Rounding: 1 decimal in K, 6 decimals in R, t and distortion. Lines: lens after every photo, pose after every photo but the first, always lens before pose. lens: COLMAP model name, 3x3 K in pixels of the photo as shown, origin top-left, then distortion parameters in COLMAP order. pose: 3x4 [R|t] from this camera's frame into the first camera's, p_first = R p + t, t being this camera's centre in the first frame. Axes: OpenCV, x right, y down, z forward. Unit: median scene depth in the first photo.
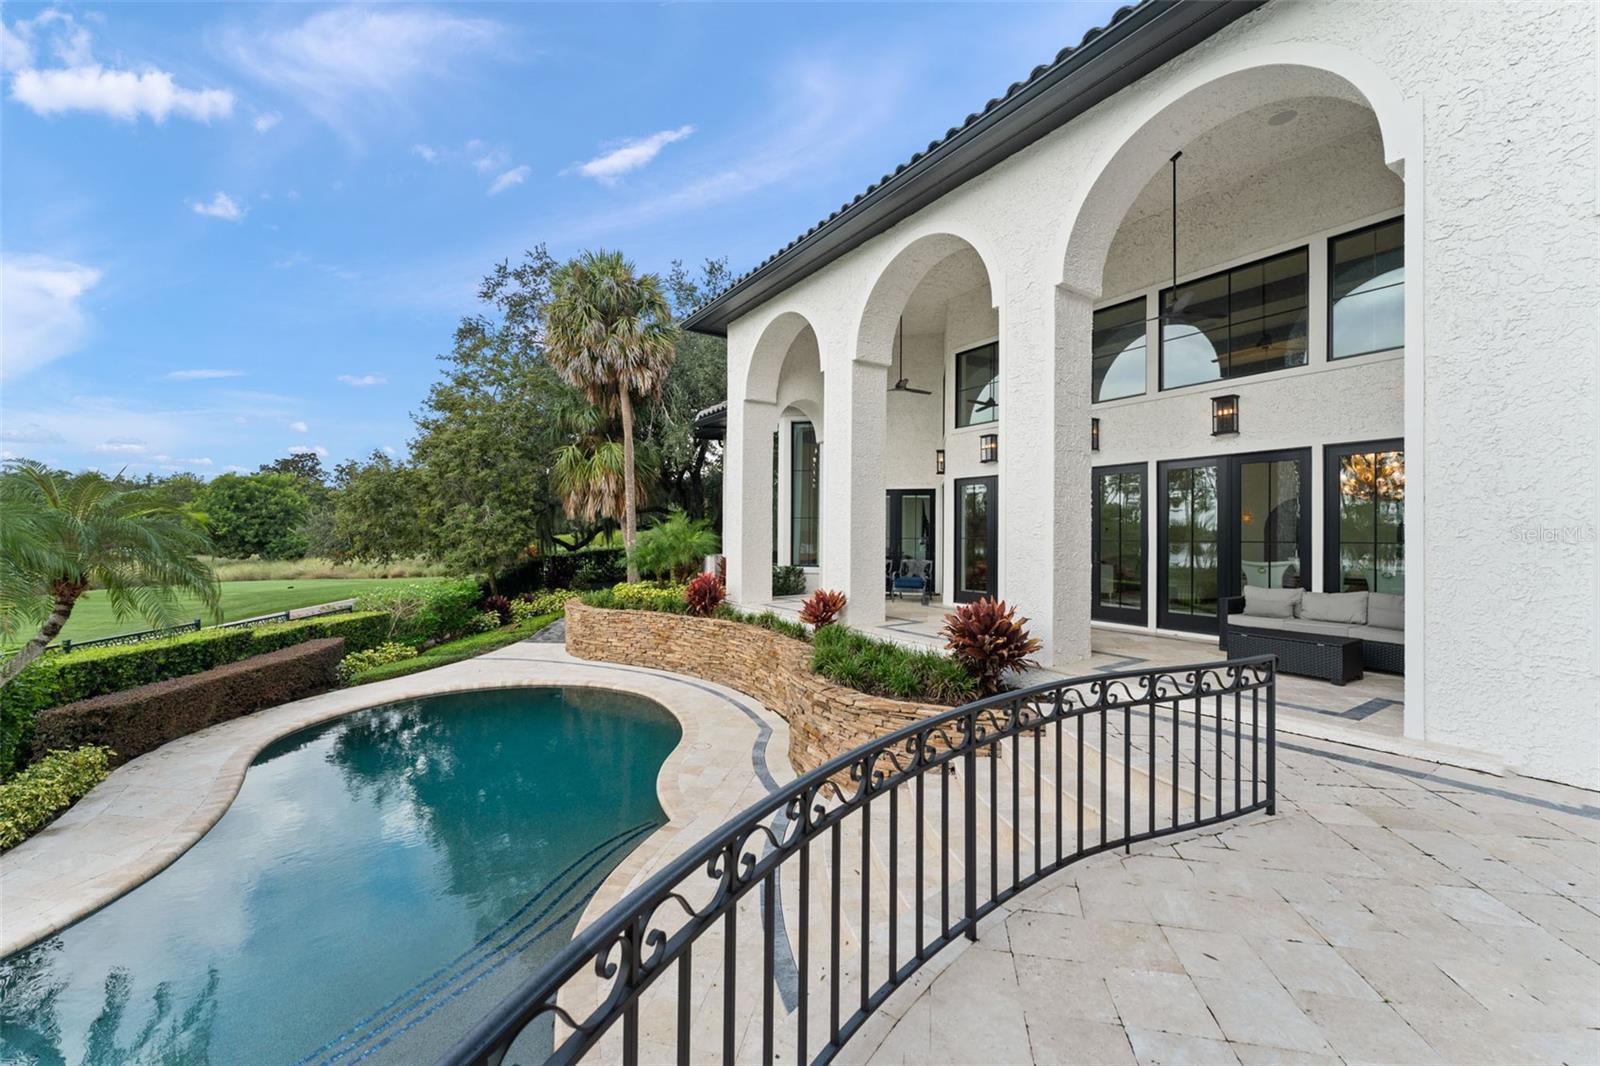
lens RADIAL K [[629.7, 0, 800.0], [0, 629.7, 533.0], [0, 0, 1]] dist [-0.000983, 0.000072]
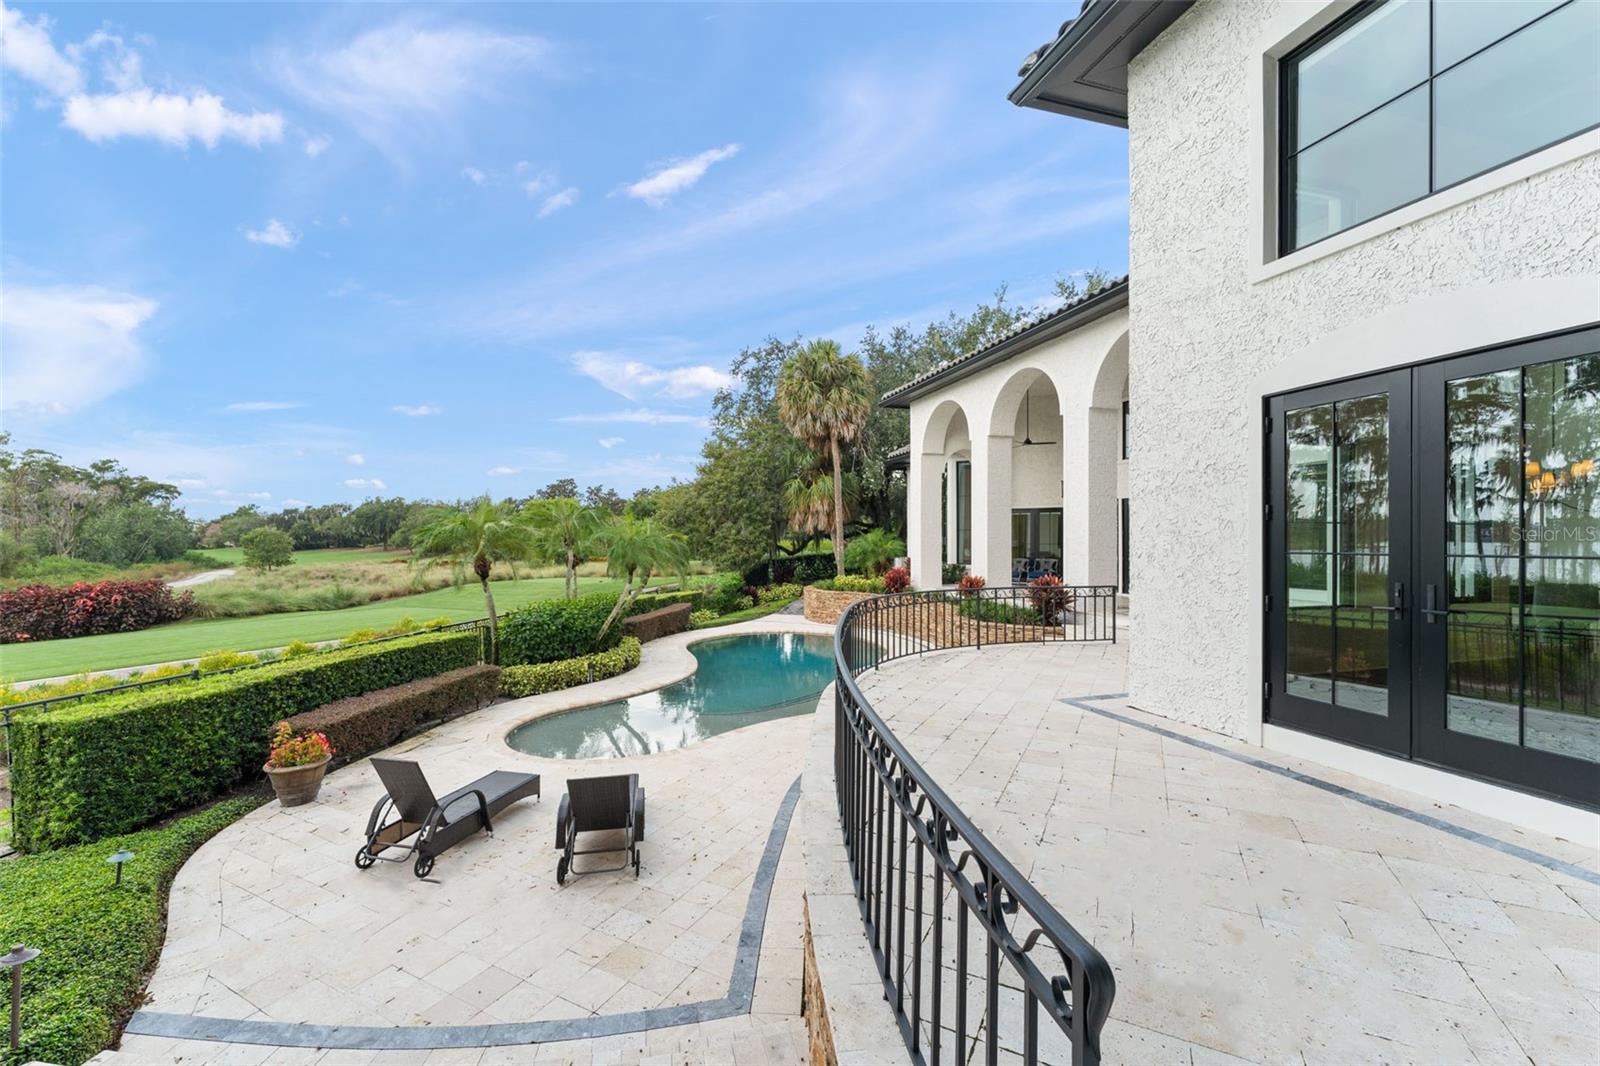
lens RADIAL K [[641.7, 0, 792.1], [0, 641.7, 544.8], [0, 0, 1]] dist [0.000957, 0.000071]
pose [[0.956378, -0.006361, -0.292061, 0.046438], [0.008475, 0.999946, 0.005975, -0.002615], [0.292007, -0.008189, 0.956381, -0.421791]]
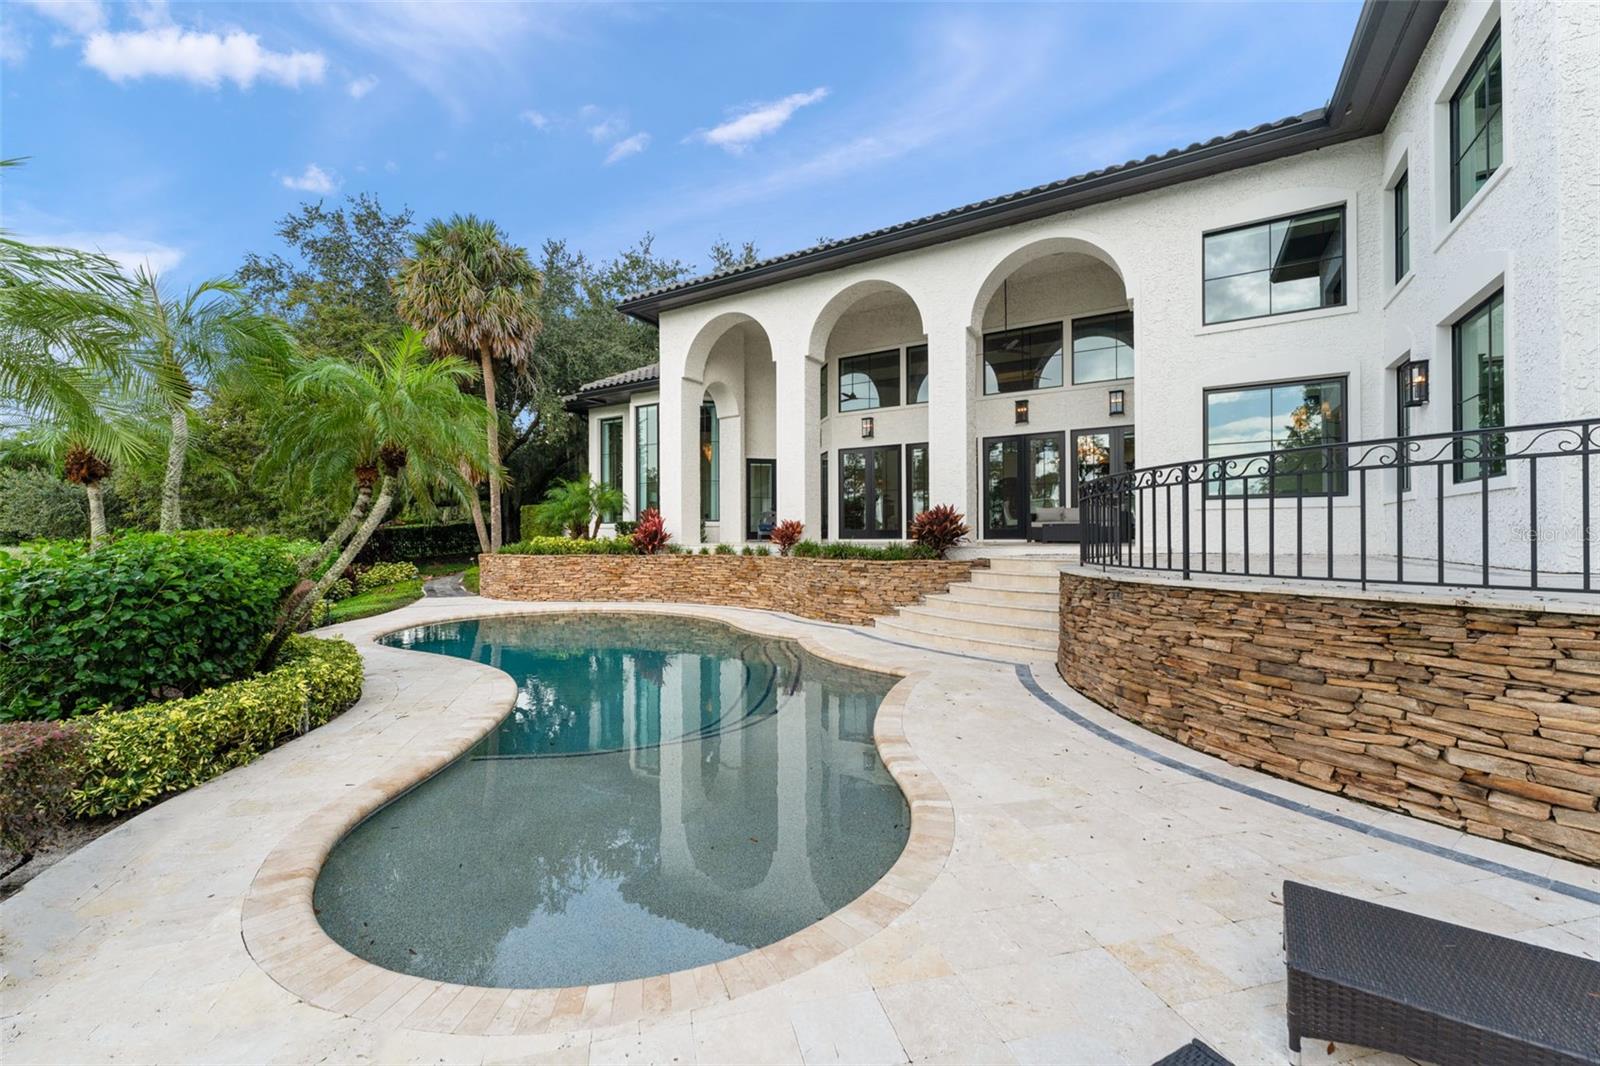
lens RADIAL K [[637.0, 0, 796.4], [0, 637.0, 528.6], [0, 0, 1]] dist [0.000280, 0.000224]
pose [[0.906330, -0.005487, 0.422536, -0.301266], [0.008738, 0.999945, -0.005758, 0.066479], [-0.422481, 0.008911, 0.906328, -0.154479]]
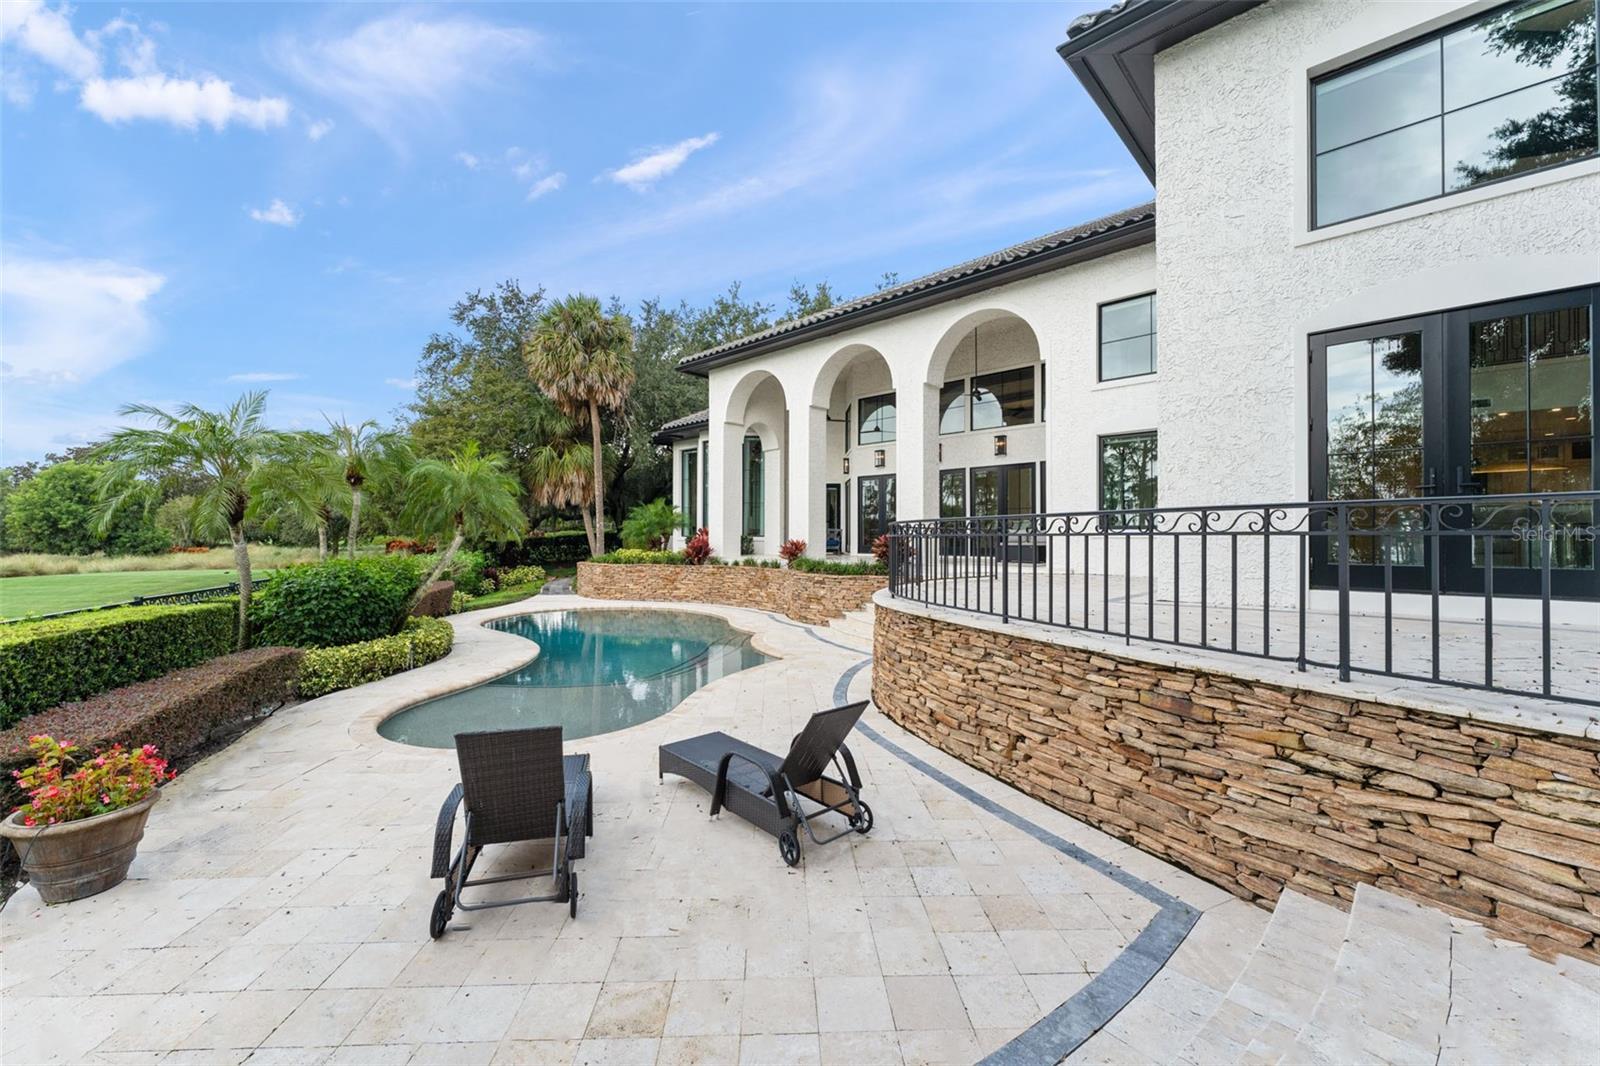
lens RADIAL K [[629.7, 0, 795.0], [0, 629.7, 529.9], [0, 0, 1]] dist [0.002565, 0.000247]
pose [[0.975391, -0.000751, 0.220483, -0.187987], [0.003152, 0.999939, -0.010540, 0.046729], [-0.220461, 0.010976, 0.975334, -0.374316]]
